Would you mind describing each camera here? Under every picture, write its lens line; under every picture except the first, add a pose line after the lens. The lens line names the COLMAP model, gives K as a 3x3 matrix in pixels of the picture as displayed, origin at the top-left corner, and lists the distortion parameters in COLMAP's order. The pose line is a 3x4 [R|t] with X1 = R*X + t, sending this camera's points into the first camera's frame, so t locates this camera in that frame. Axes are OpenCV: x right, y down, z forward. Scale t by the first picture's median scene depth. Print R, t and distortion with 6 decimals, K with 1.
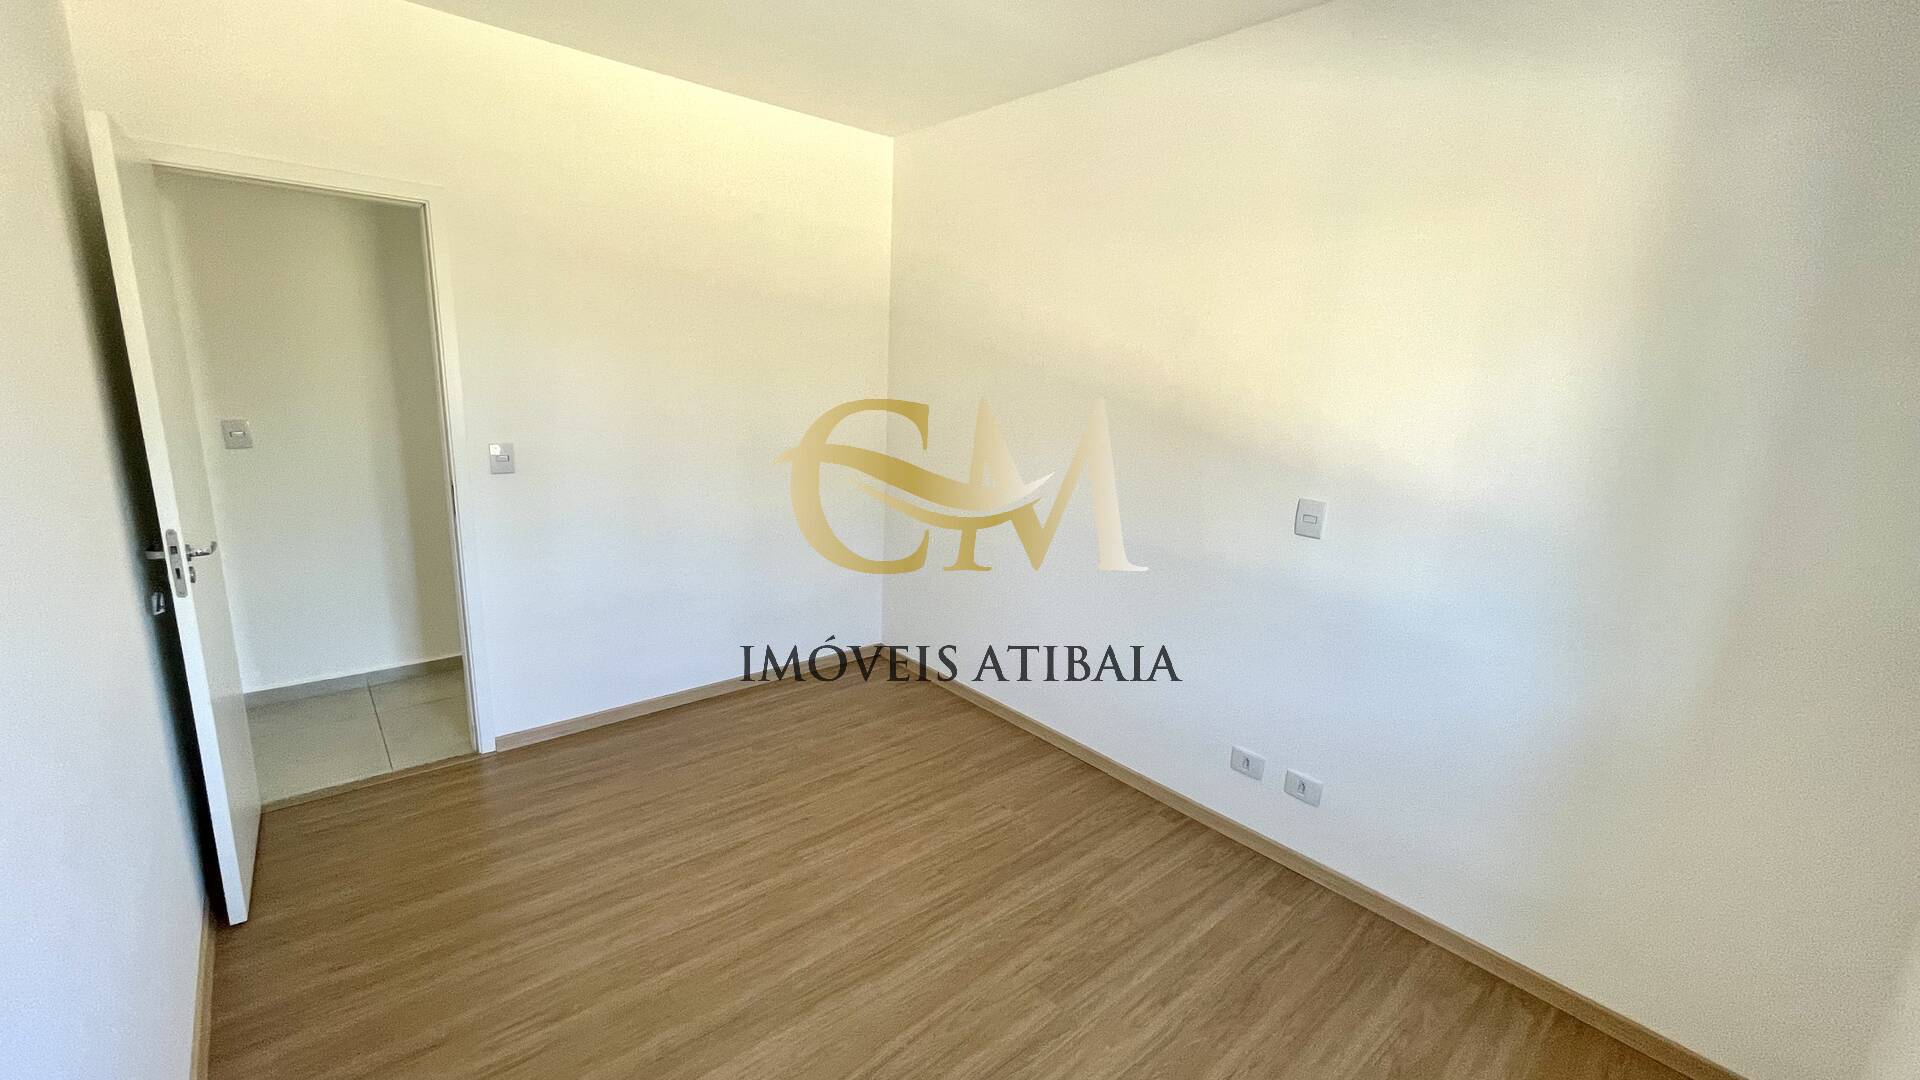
lens RADIAL K [[775.5, 0, 963.1], [0, 775.5, 540.3], [0, 0, 1]] dist [0.001284, -0.005036]
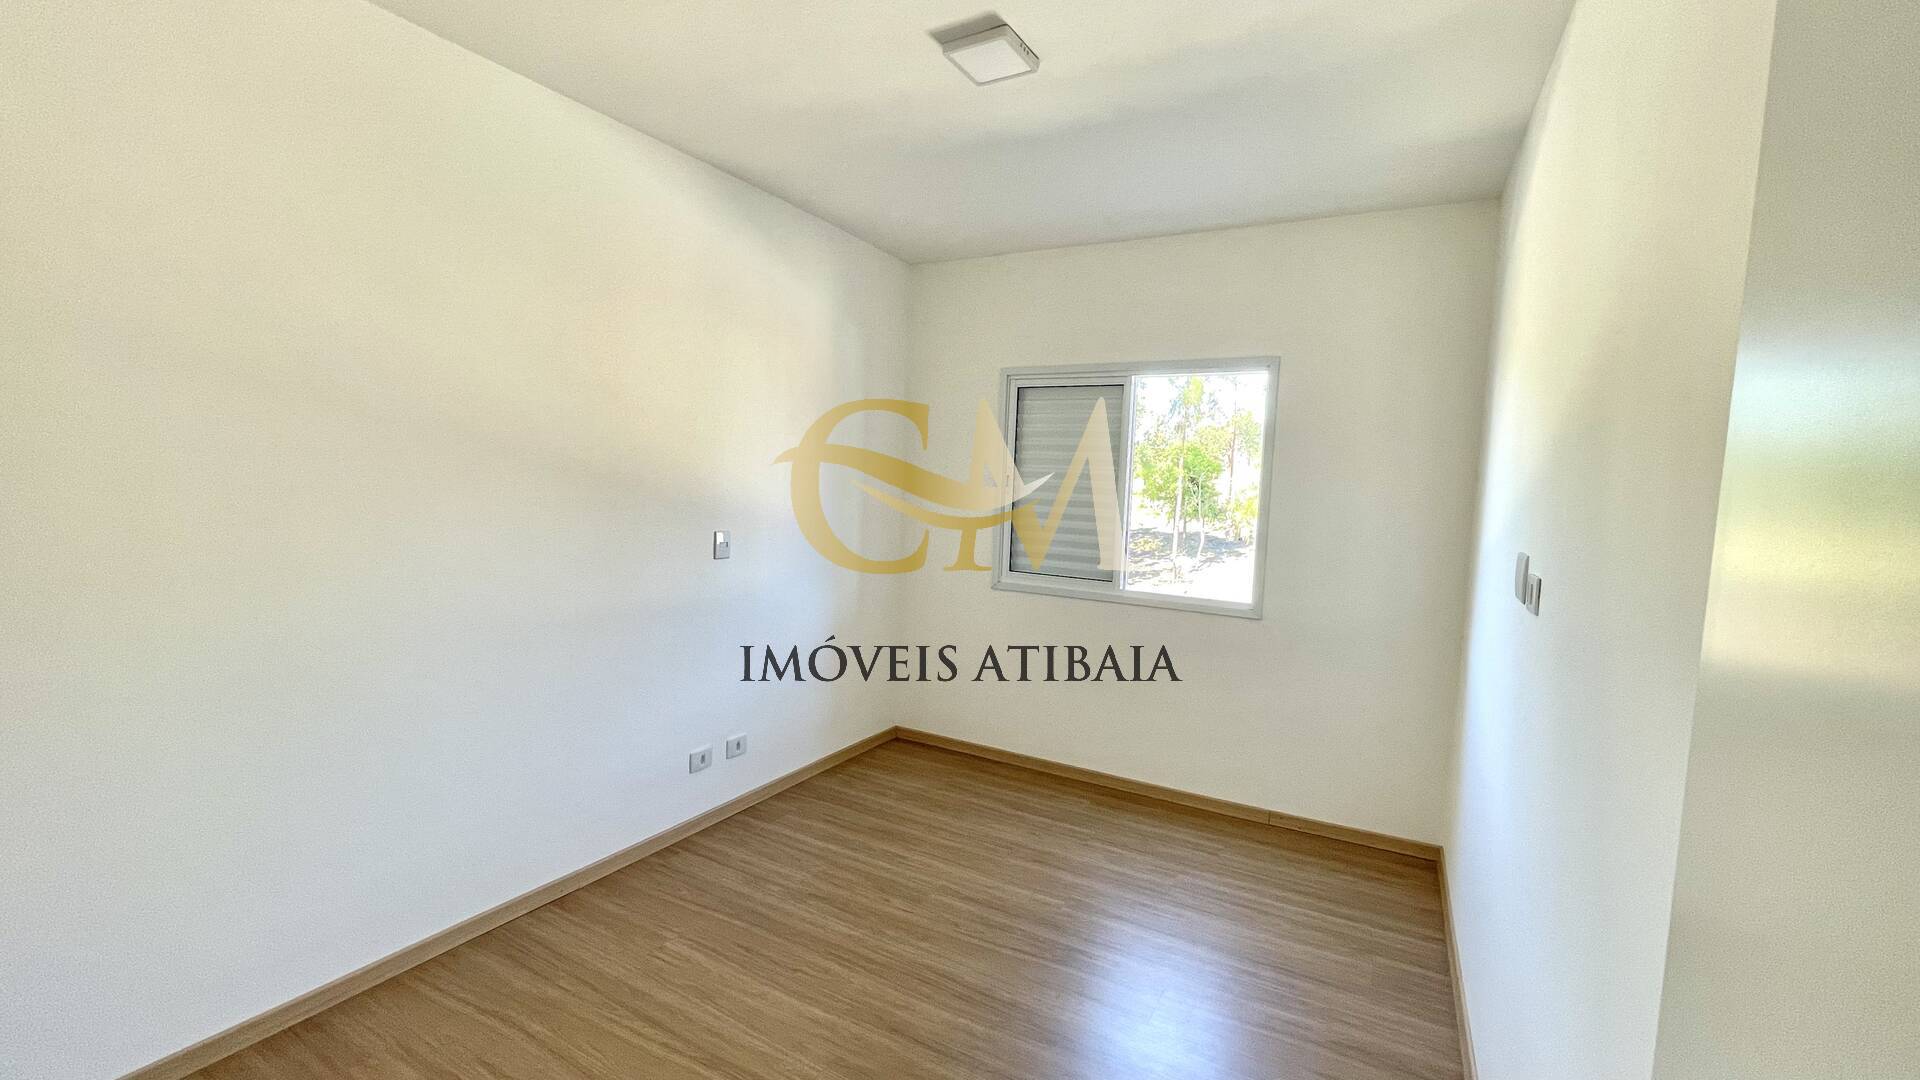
lens RADIAL K [[775.5, 0, 963.1], [0, 775.5, 540.3], [0, 0, 1]] dist [0.001284, -0.005036]
pose [[-0.345871, -0.130907, 0.929105, -0.891824], [0.142332, 0.971440, 0.189857, -0.222479], [-0.927424, 0.197907, -0.317360, 1.004668]]
